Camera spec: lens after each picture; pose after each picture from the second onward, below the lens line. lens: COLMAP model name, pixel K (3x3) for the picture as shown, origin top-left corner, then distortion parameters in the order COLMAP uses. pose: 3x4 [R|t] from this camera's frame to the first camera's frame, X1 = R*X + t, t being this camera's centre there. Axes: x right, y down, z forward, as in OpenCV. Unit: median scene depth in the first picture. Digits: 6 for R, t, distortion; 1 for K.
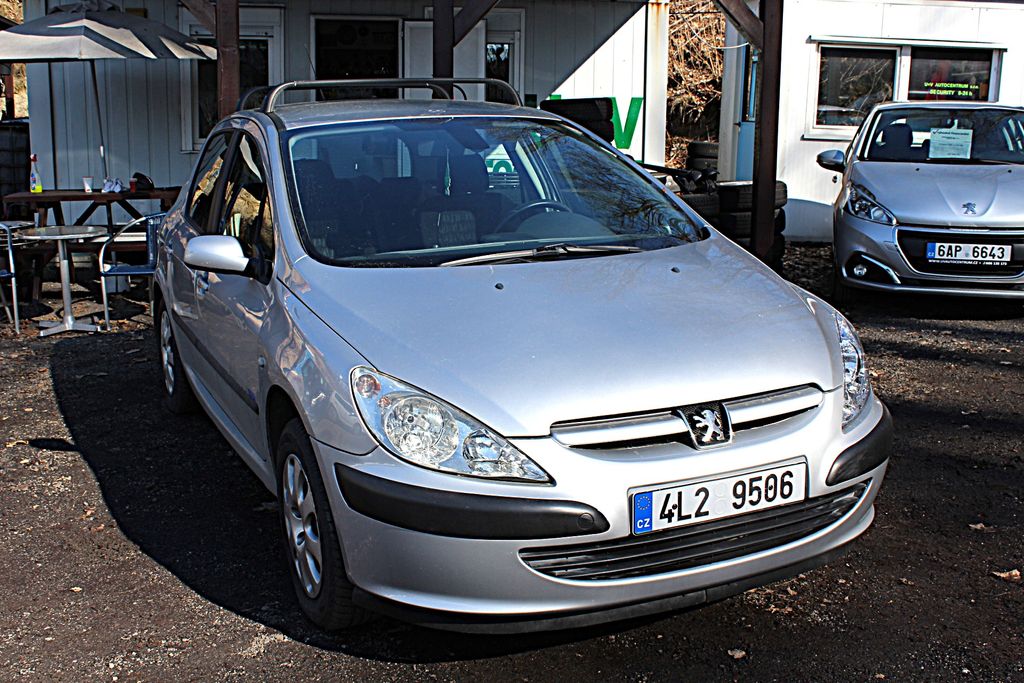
lens RADIAL K [[1131.0, 0, 512.0], [0, 1131.0, 341.5], [0, 0, 1]] dist [-0.109254, 0.179758]
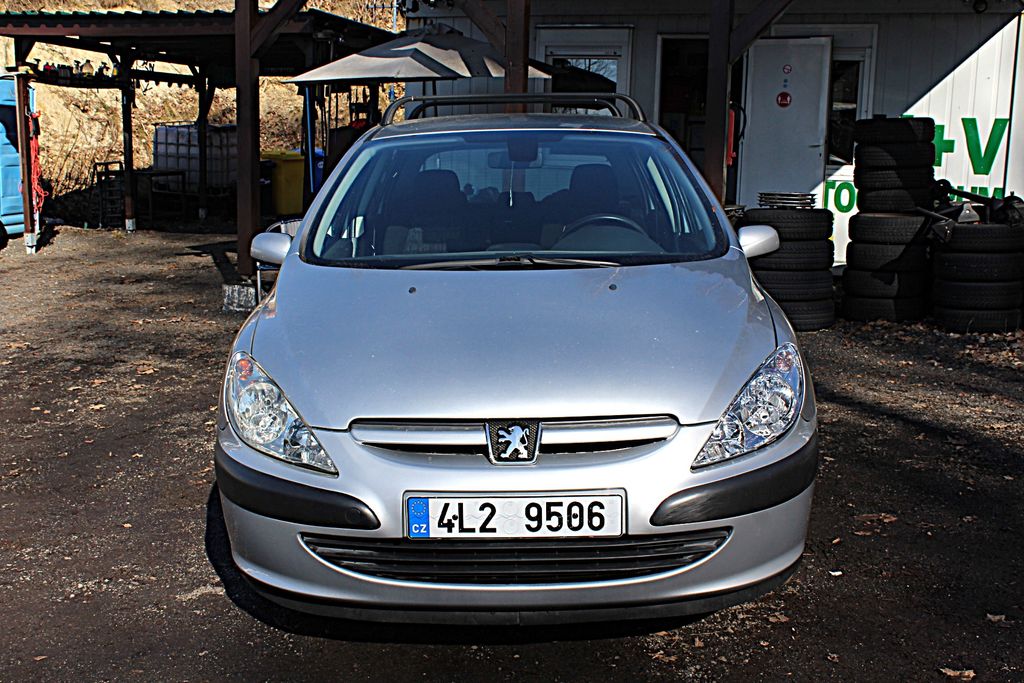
lens RADIAL K [[1131.0, 0, 512.0], [0, 1131.0, 341.5], [0, 0, 1]] dist [-0.109254, 0.179758]
pose [[0.907317, 0.084063, -0.411959, 0.562578], [-0.091461, 0.995807, 0.001764, -0.013394], [0.410380, 0.036078, 0.911201, 0.104983]]
